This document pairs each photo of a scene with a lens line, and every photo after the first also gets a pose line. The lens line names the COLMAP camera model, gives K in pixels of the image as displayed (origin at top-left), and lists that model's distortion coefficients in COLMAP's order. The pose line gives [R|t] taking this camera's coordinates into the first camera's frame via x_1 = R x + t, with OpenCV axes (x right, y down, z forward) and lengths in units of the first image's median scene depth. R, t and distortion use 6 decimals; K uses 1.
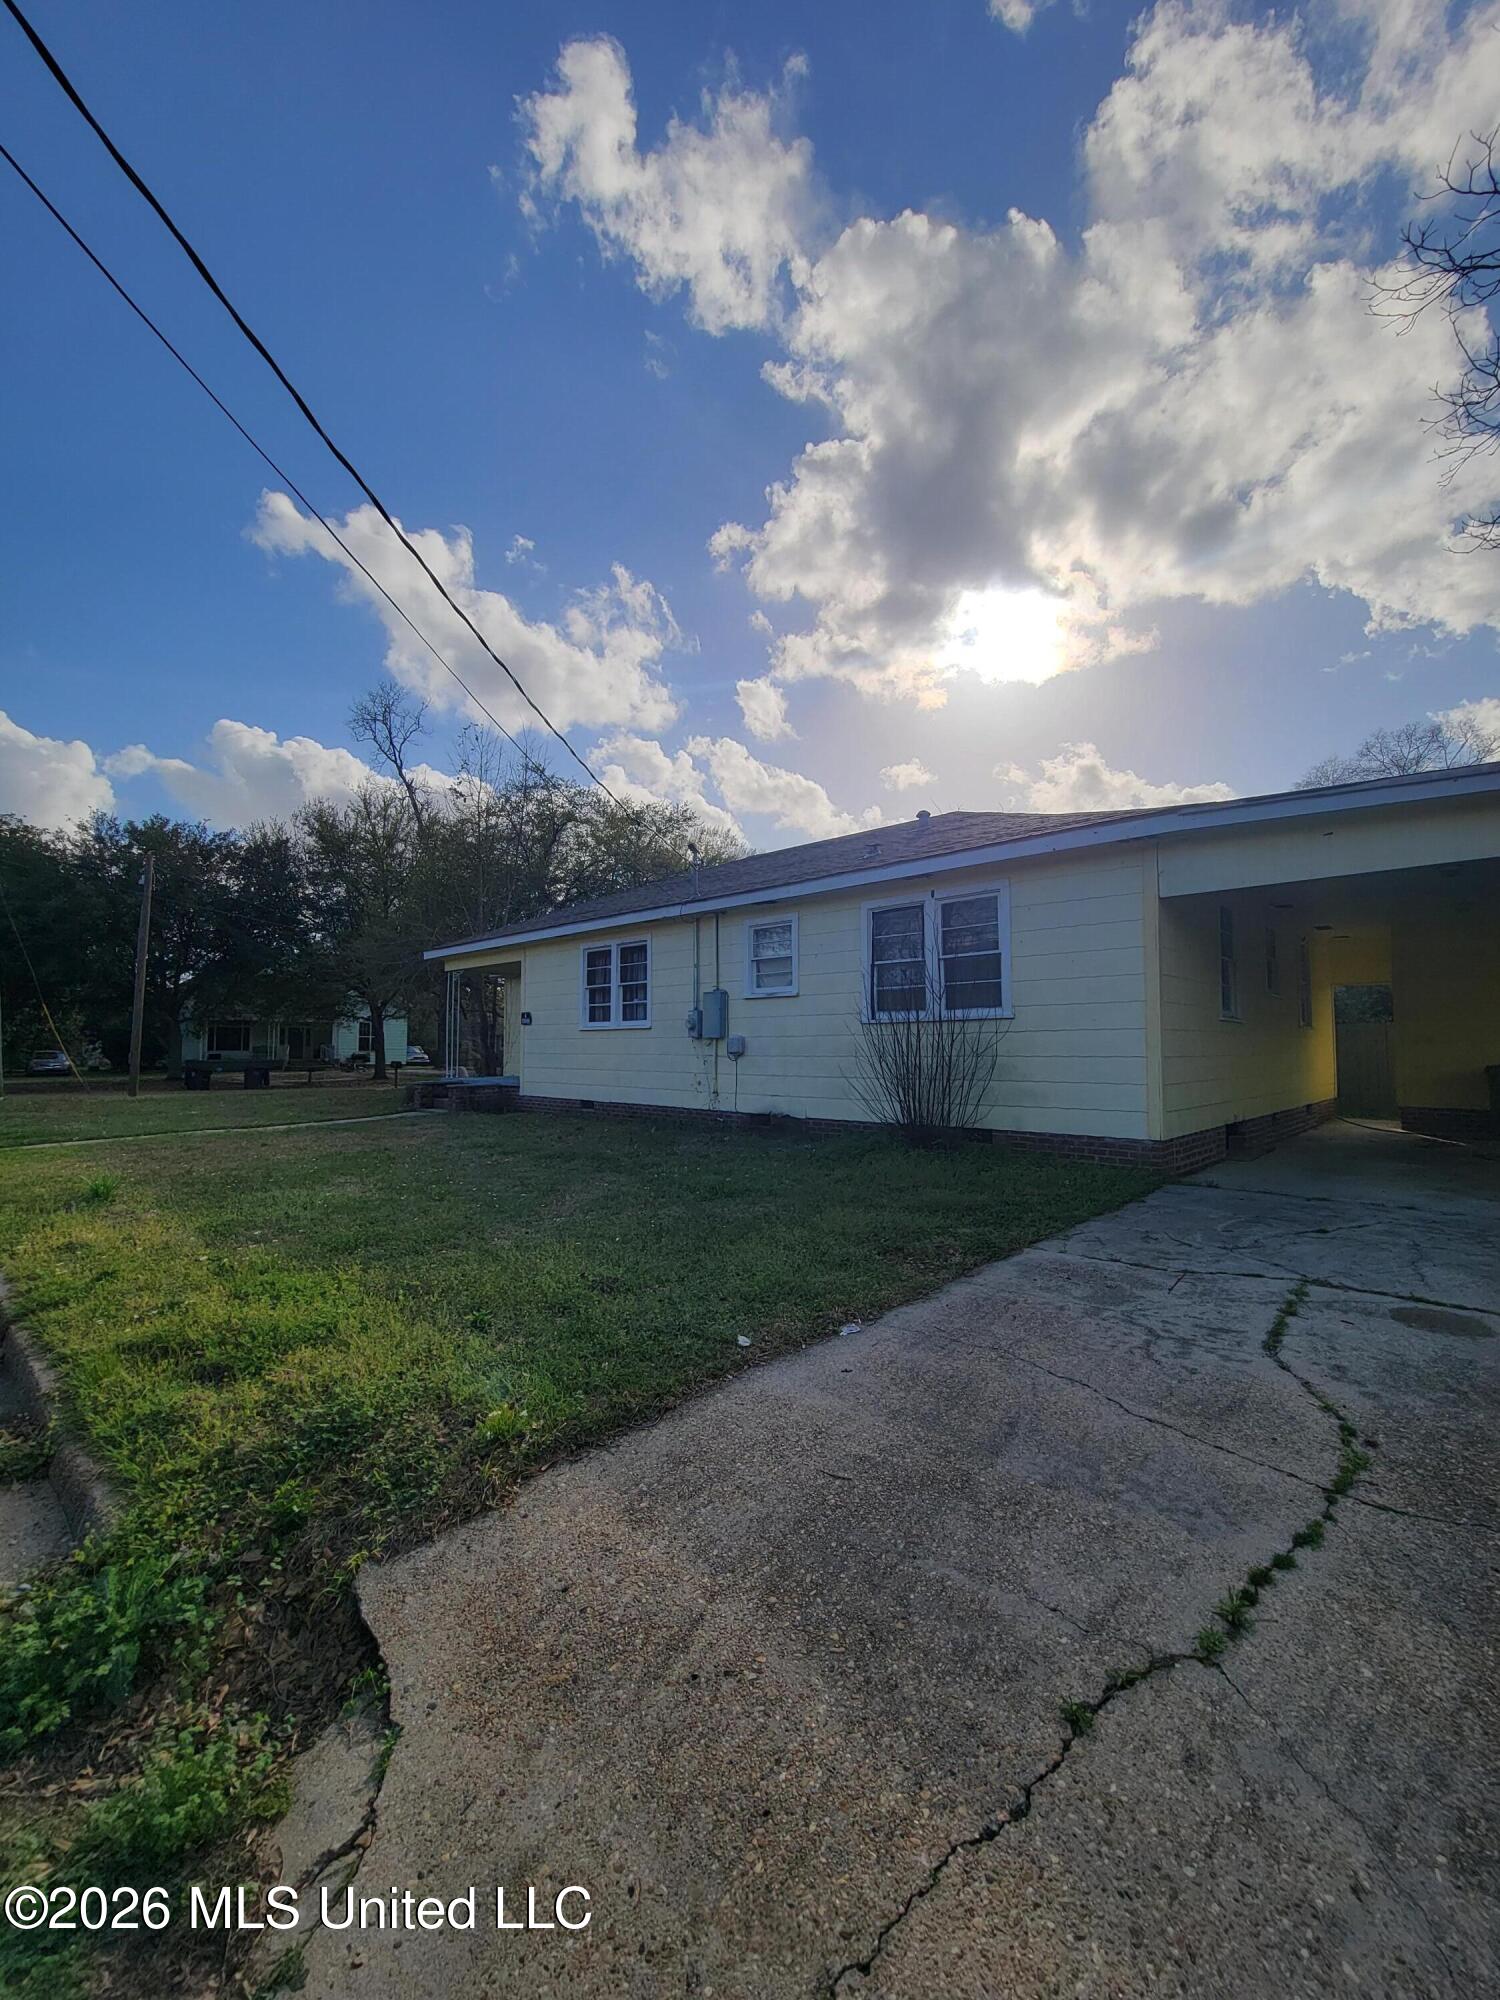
lens RADIAL K [[819.4, 0, 744.0], [0, 819.4, 1018.7], [0, 0, 1]] dist [-0.001989, -0.000388]
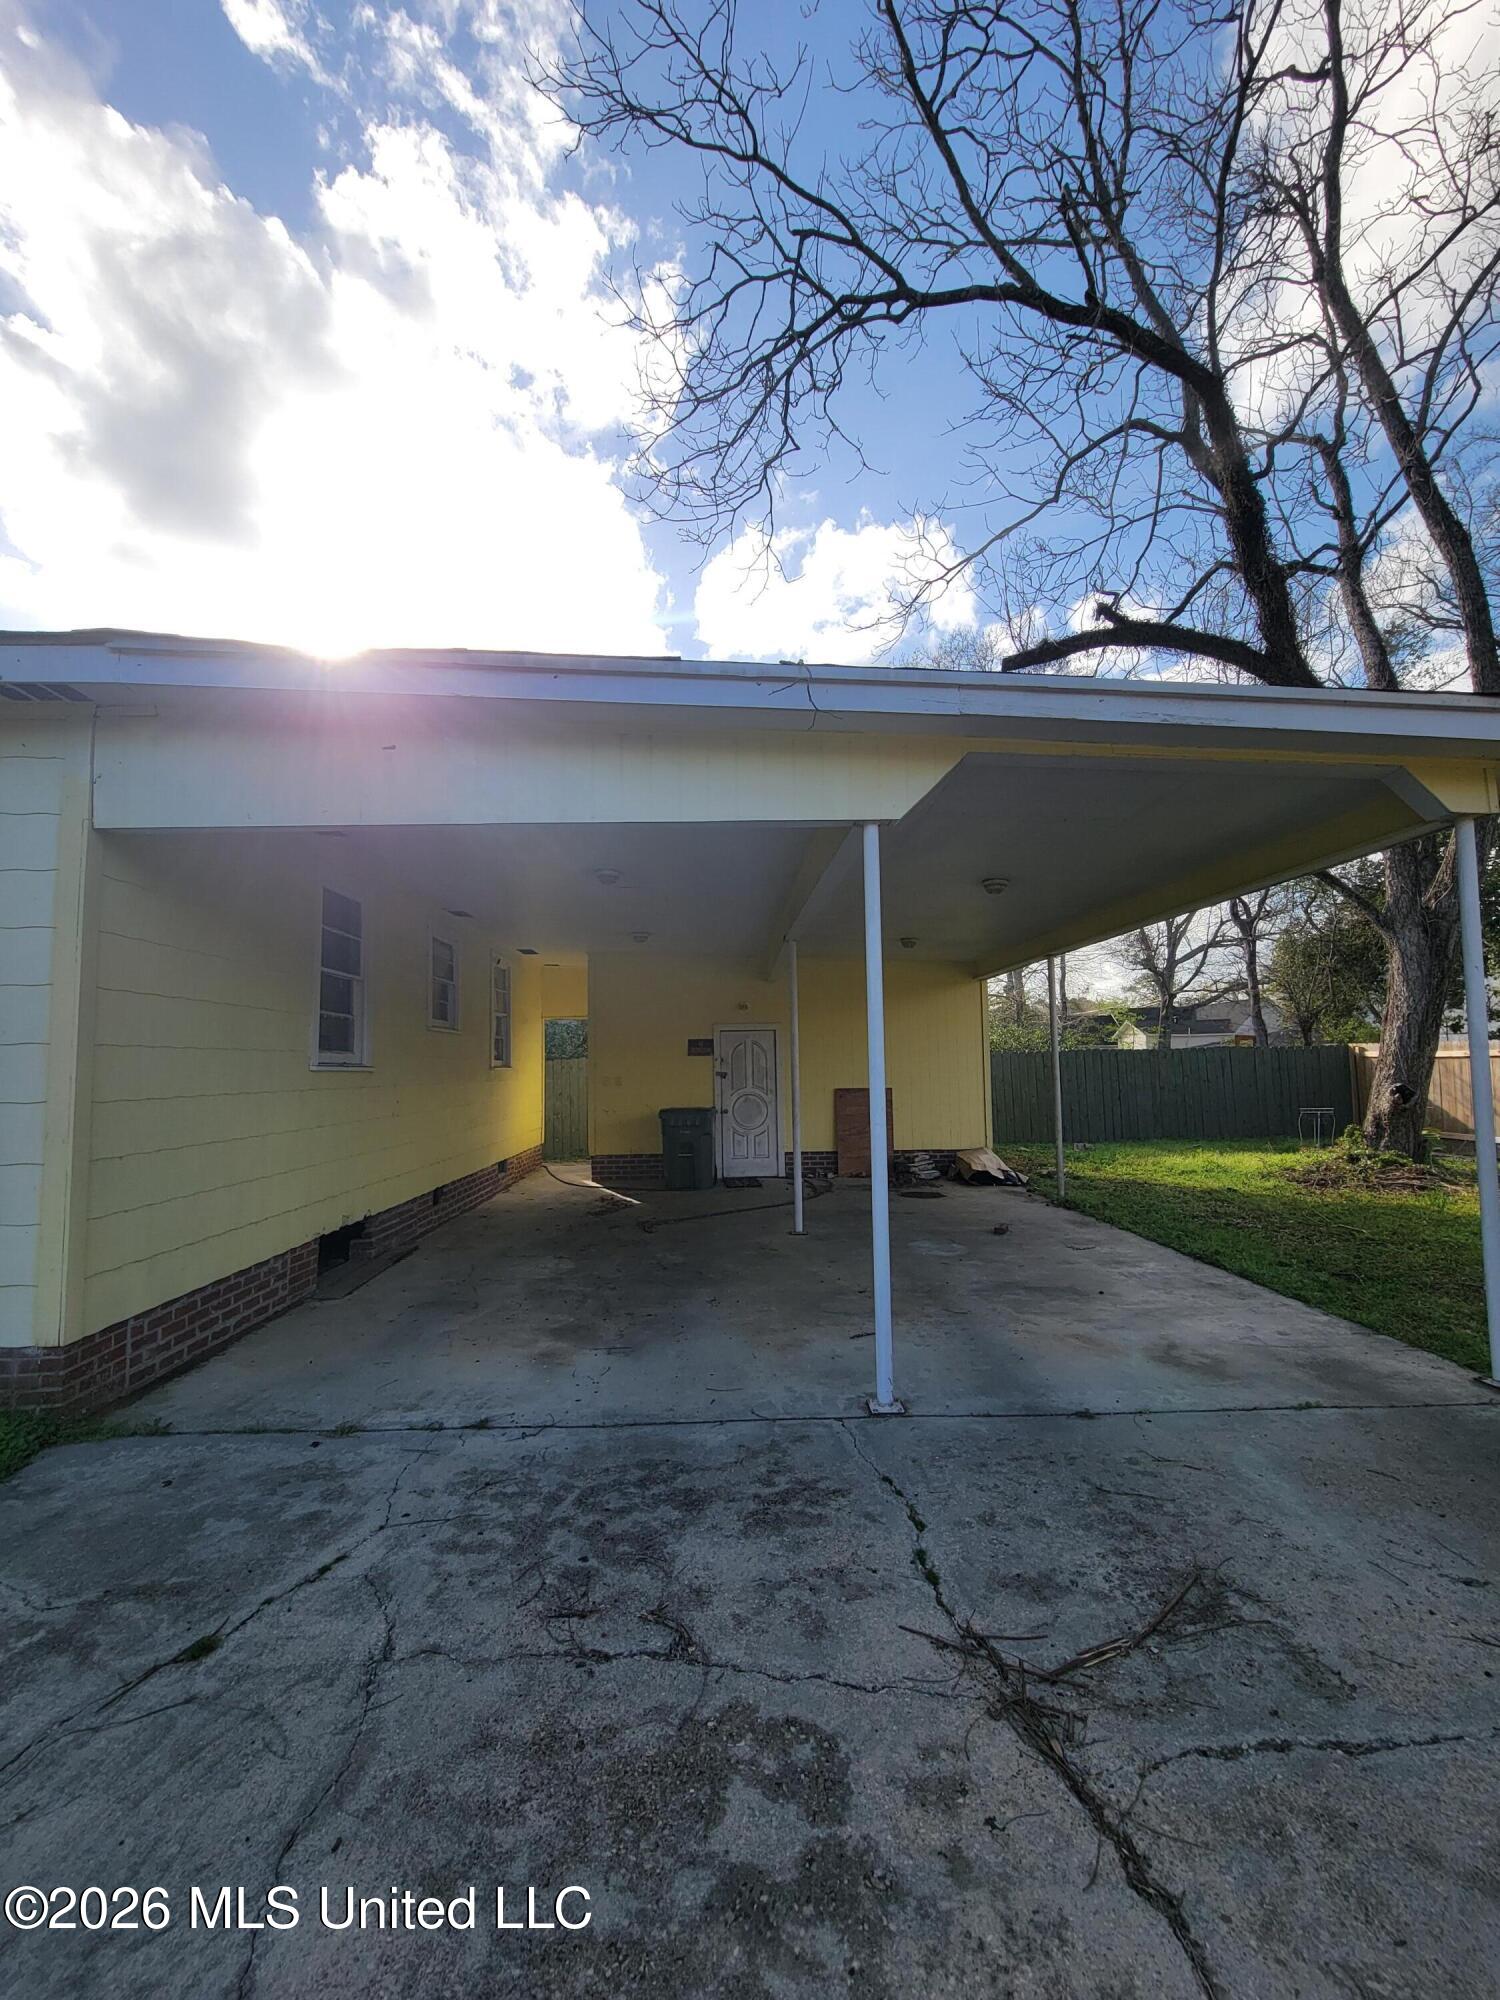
lens RADIAL K [[818.7, 0, 752.9], [0, 818.7, 1005.9], [0, 0, 1]] dist [-0.001060, 0.000187]
pose [[0.691595, 0.041469, 0.721094, 0.705291], [-0.009967, 0.998803, -0.047880, -0.039883], [-0.722217, 0.025927, 0.691180, 0.637755]]
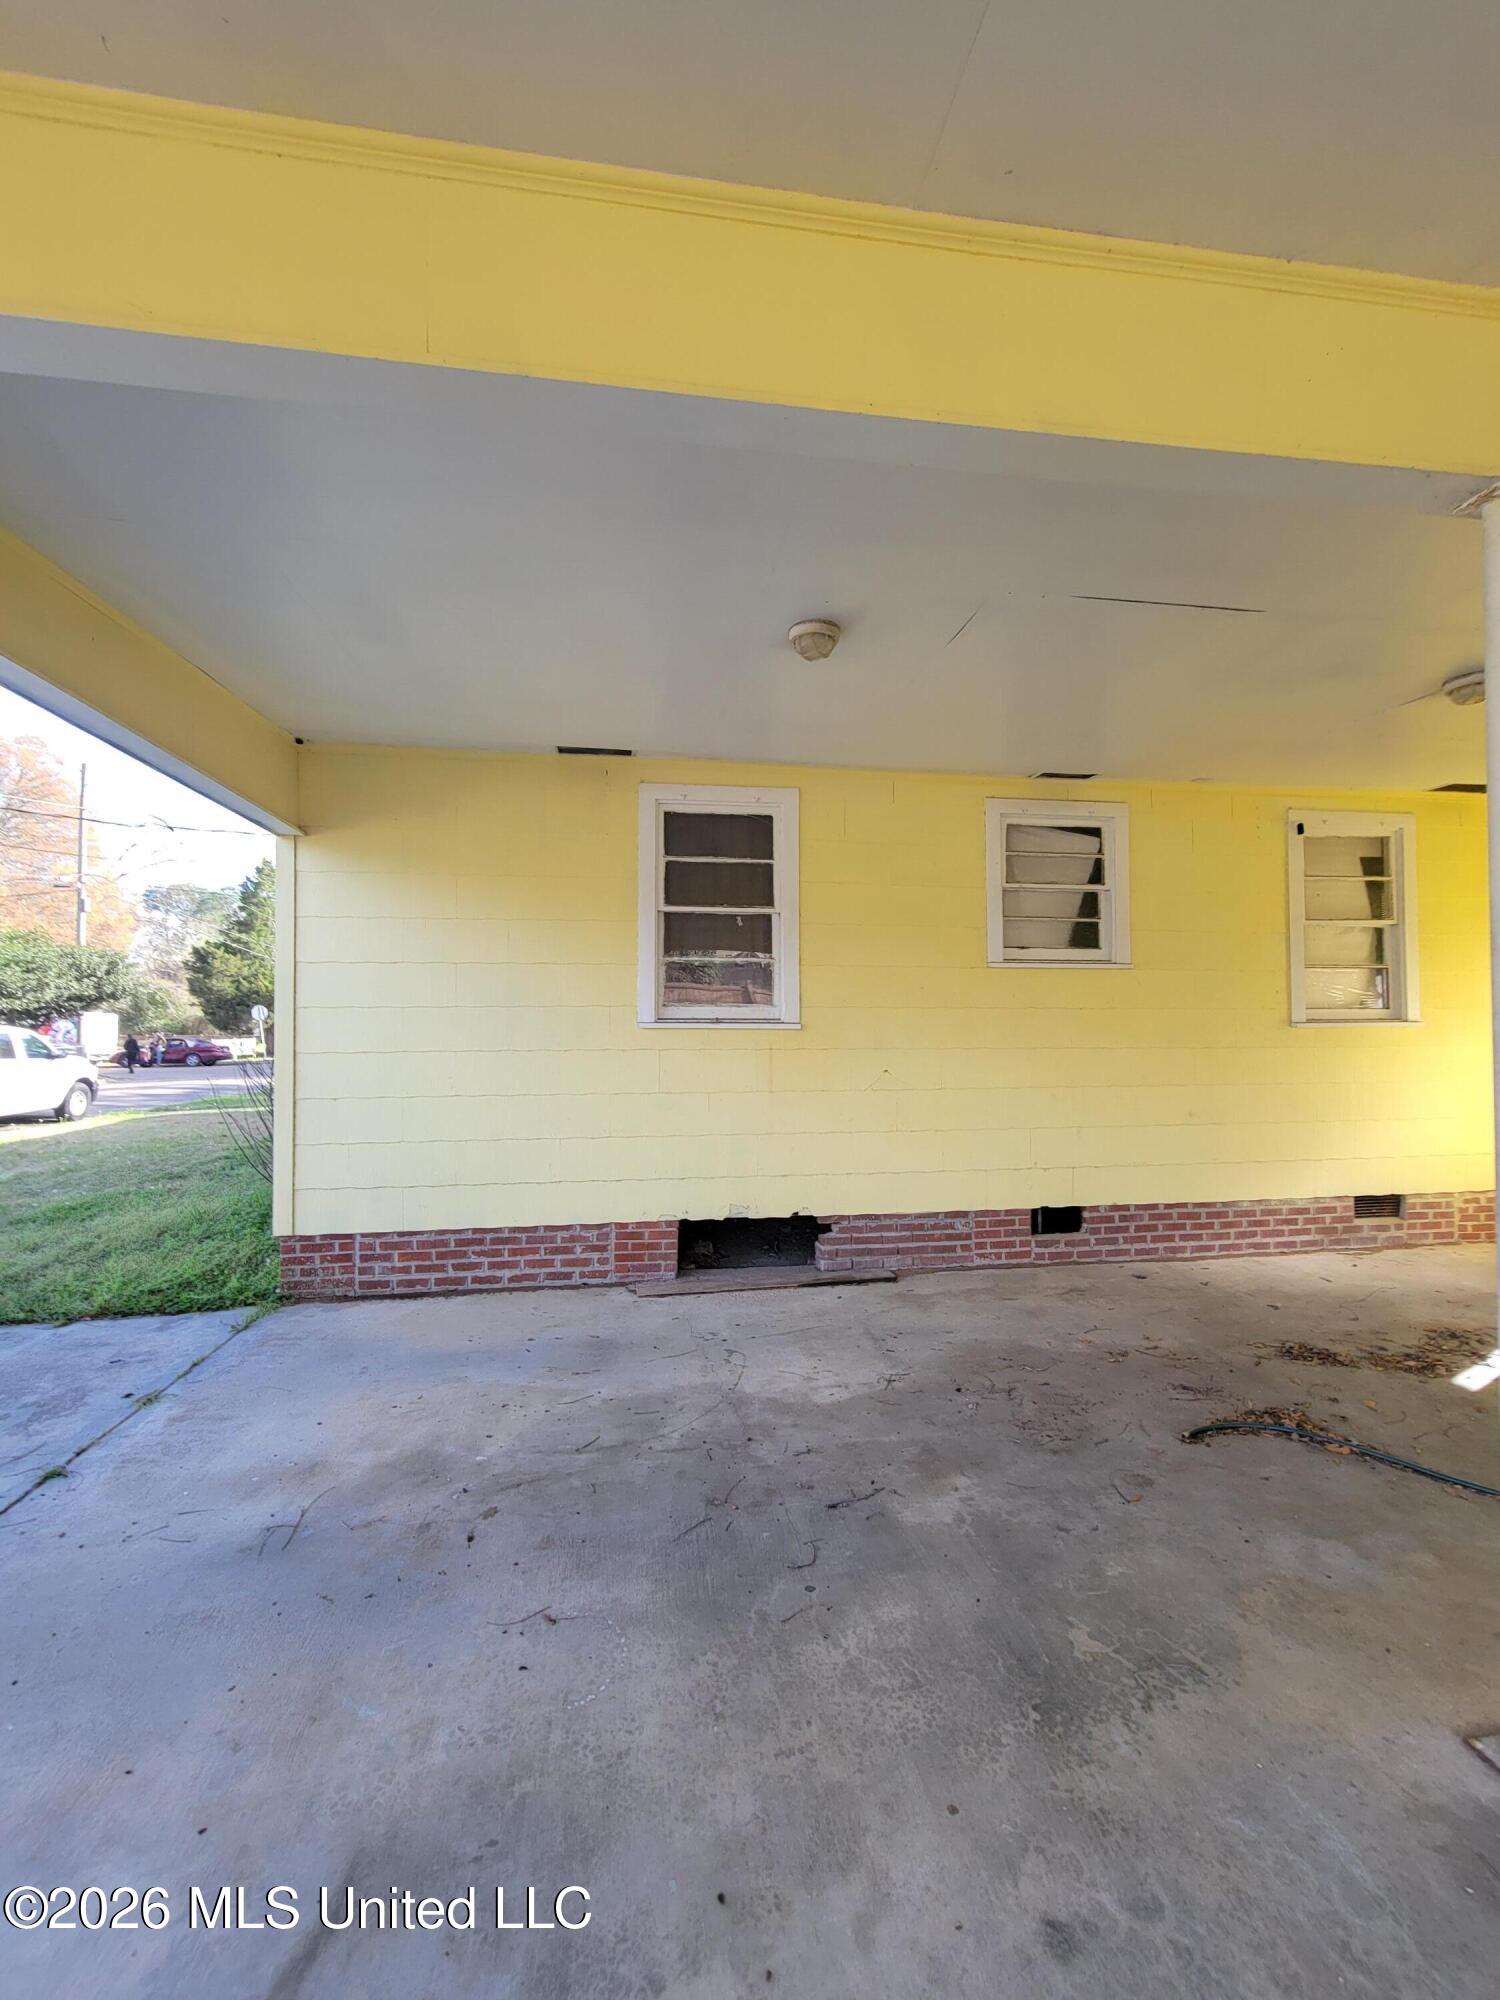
lens RADIAL K [[819.4, 0, 744.0], [0, 819.4, 1018.7], [0, 0, 1]] dist [-0.001989, -0.000388]
pose [[0.794467, -0.005041, -0.607286, 1.858470], [0.024852, 0.999398, 0.024216, -0.029730], [0.606798, -0.034331, 0.794114, 1.181685]]
